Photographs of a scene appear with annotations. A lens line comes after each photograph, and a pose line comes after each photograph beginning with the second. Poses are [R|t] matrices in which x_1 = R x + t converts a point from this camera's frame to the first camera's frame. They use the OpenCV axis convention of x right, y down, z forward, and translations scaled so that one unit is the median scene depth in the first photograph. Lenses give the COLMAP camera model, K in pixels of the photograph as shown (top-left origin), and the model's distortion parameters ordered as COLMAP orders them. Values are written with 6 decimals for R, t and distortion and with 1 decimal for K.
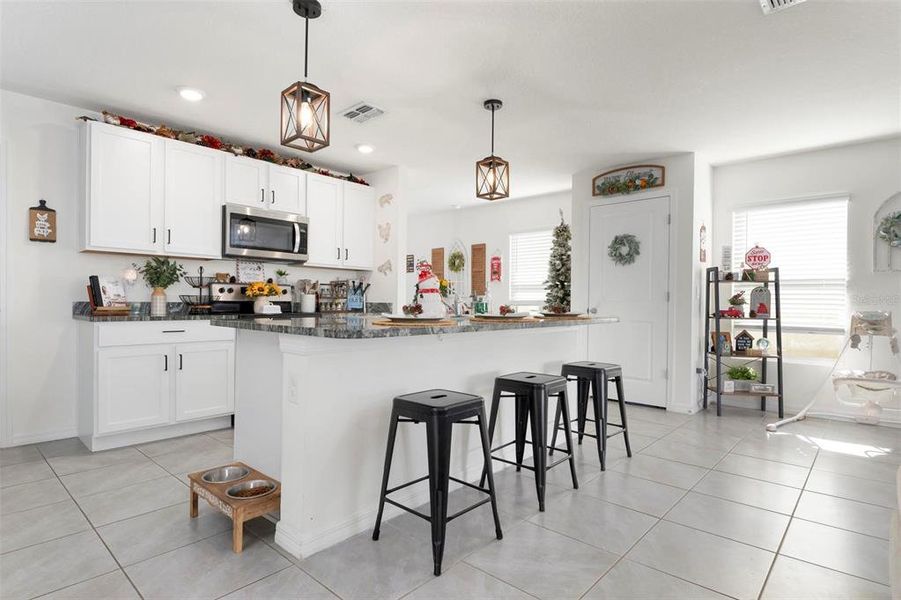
lens RADIAL K [[466.0, 0, 435.7], [0, 466.0, 305.6], [0, 0, 1]] dist [0.000678, -0.000507]
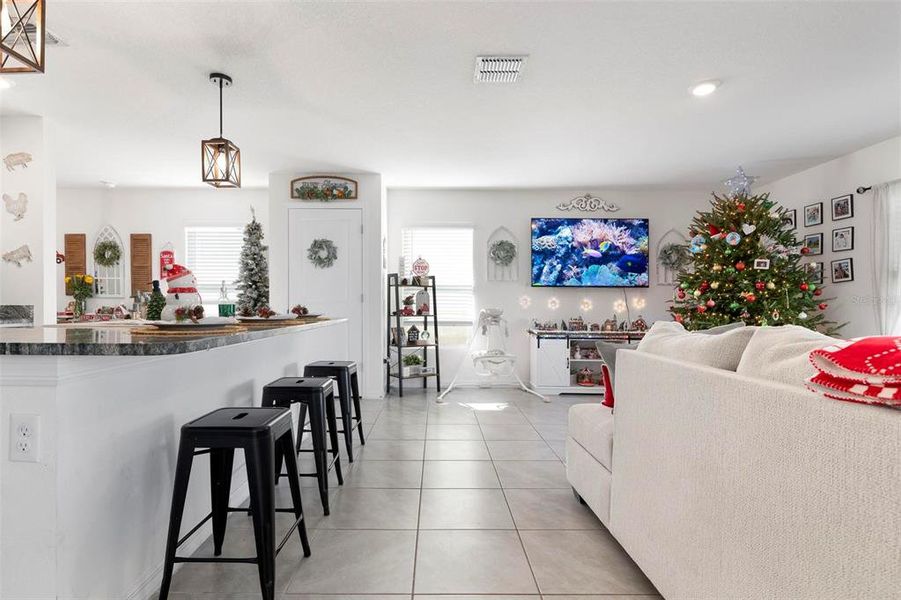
lens RADIAL K [[460.1, 0, 435.5], [0, 460.1, 307.0], [0, 0, 1]] dist [0.000021, -0.011123]
pose [[0.732019, -0.009725, 0.681215, -0.127939], [0.008815, 0.999950, 0.004803, -0.001155], [-0.681227, 0.002489, 0.732068, 0.063228]]
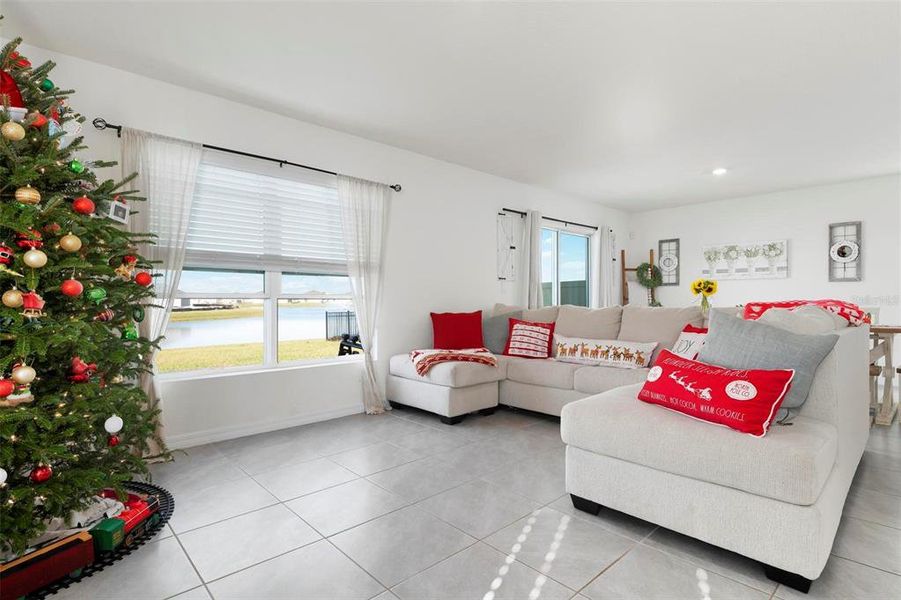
lens RADIAL K [[448.7, 0, 469.7], [0, 448.7, 299.0], [0, 0, 1]] dist [0.008583, -0.011250]
pose [[-0.998394, -0.005942, 0.056333, 0.560712], [-0.005606, 0.999966, 0.006120, 0.005531], [-0.056367, 0.005794, -0.998393, 0.691474]]
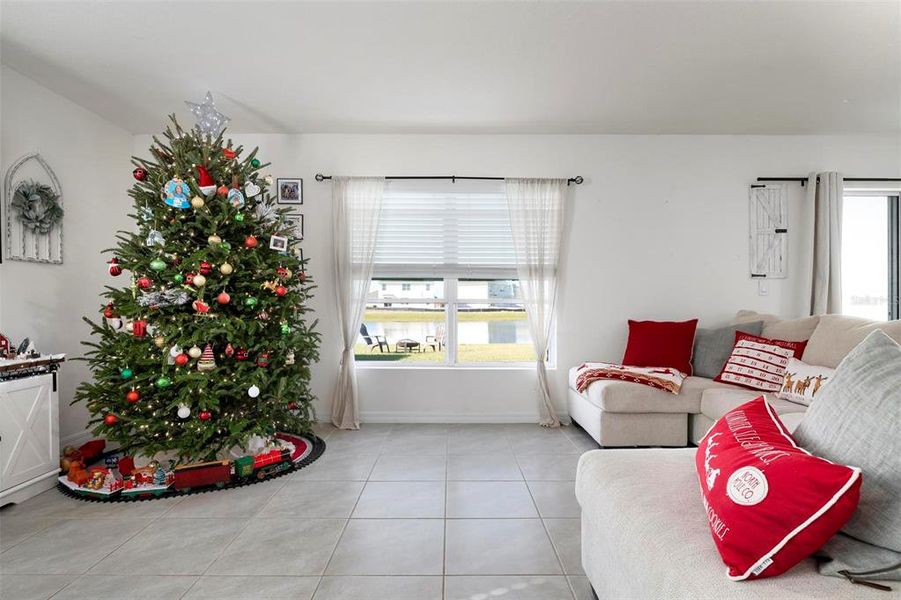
lens RADIAL K [[471.3, 0, 450.5], [0, 471.3, 300.0], [0, 0, 1]] dist [0.003574, -0.000065]
pose [[-0.683191, -0.006886, 0.730207, 0.292237], [-0.001092, 0.999964, 0.008409, -0.001993], [-0.730239, 0.004947, -0.683174, 0.546999]]
